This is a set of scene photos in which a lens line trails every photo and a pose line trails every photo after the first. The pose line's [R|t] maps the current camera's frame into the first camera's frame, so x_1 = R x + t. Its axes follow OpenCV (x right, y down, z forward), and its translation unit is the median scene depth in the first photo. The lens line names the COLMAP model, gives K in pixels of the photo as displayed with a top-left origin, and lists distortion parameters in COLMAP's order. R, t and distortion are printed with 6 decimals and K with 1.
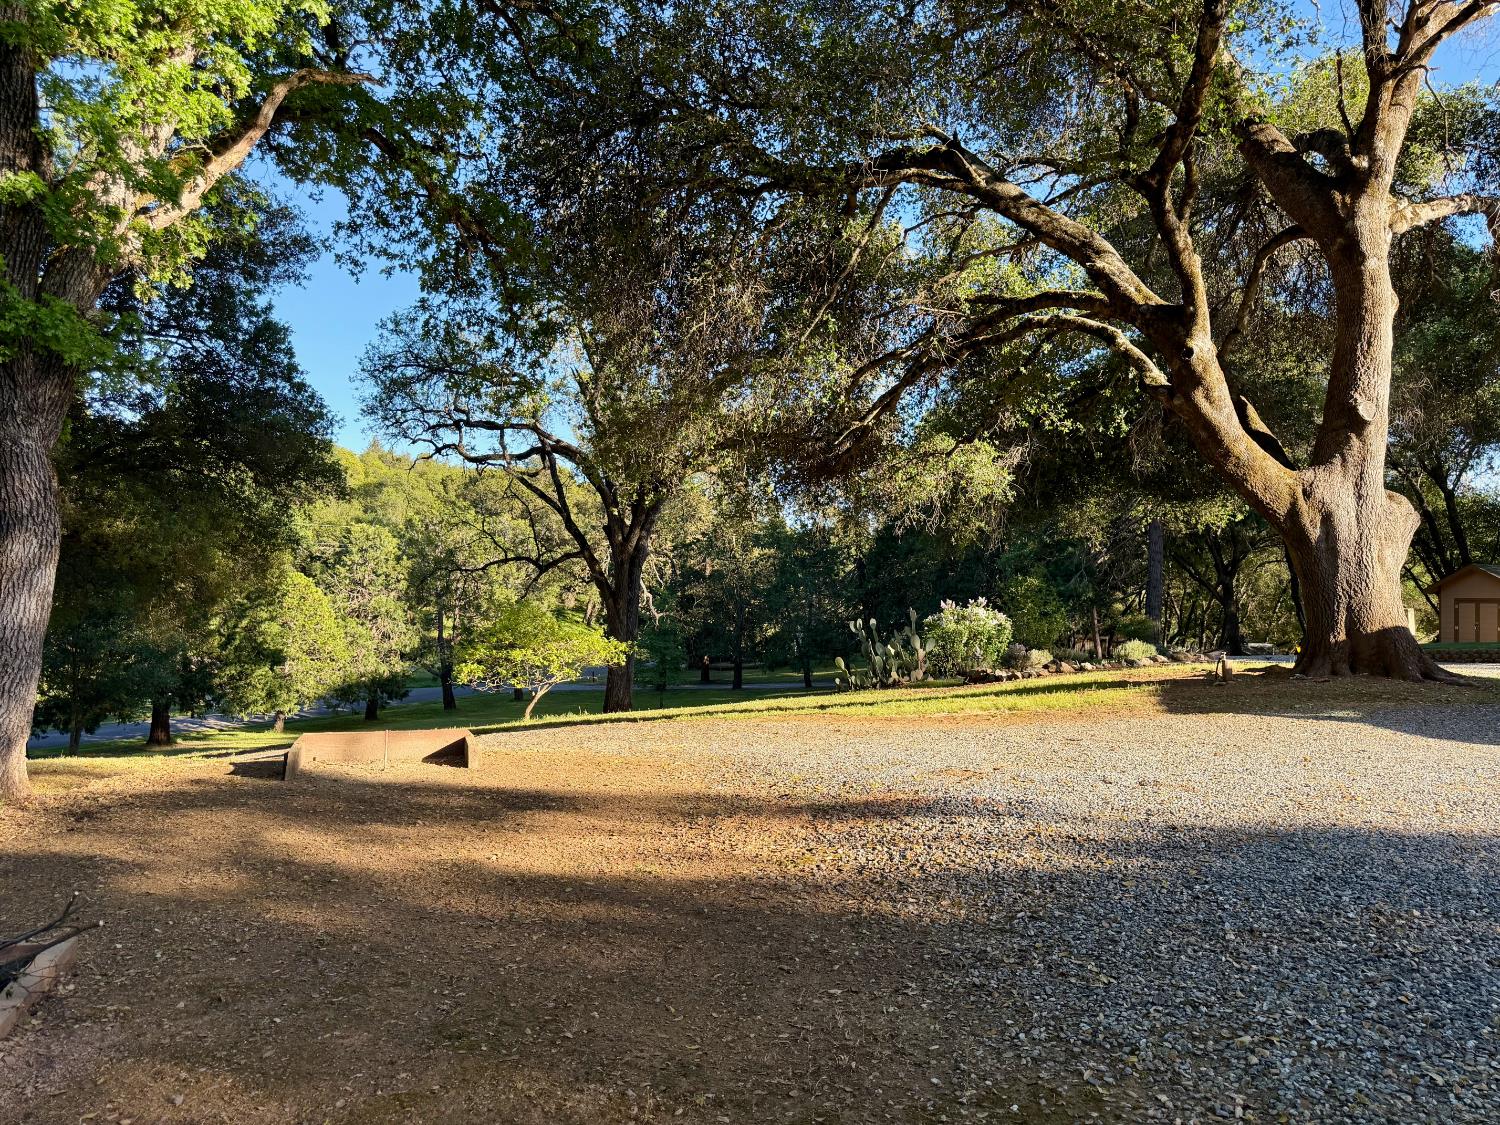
lens RADIAL K [[1040.8, 0, 749.9], [0, 1040.8, 554.7], [0, 0, 1]] dist [0.053964, -0.078183]
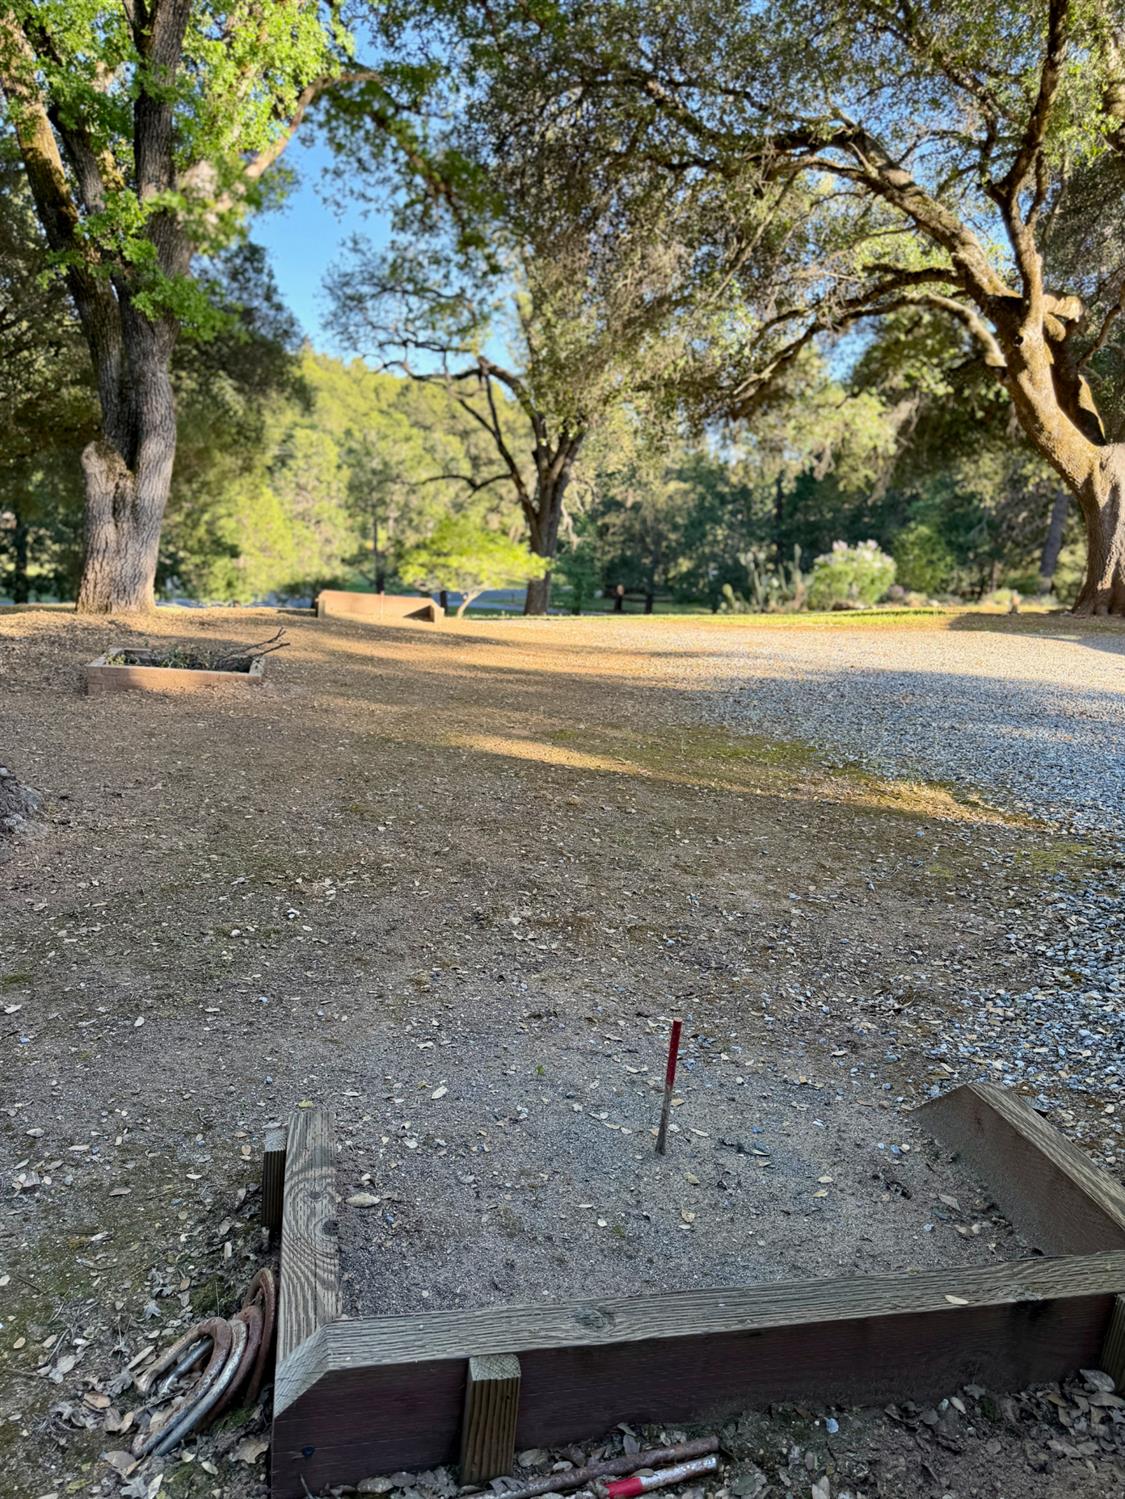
lens RADIAL K [[1053.6, 0, 555.7], [0, 1053.6, 748.3], [0, 0, 1]] dist [0.136255, -0.255828]
pose [[0.991097, 0.094203, -0.094085, 0.024324], [-0.068673, 0.967108, 0.244920, -0.001400], [0.114063, -0.236279, 0.964967, -0.194998]]
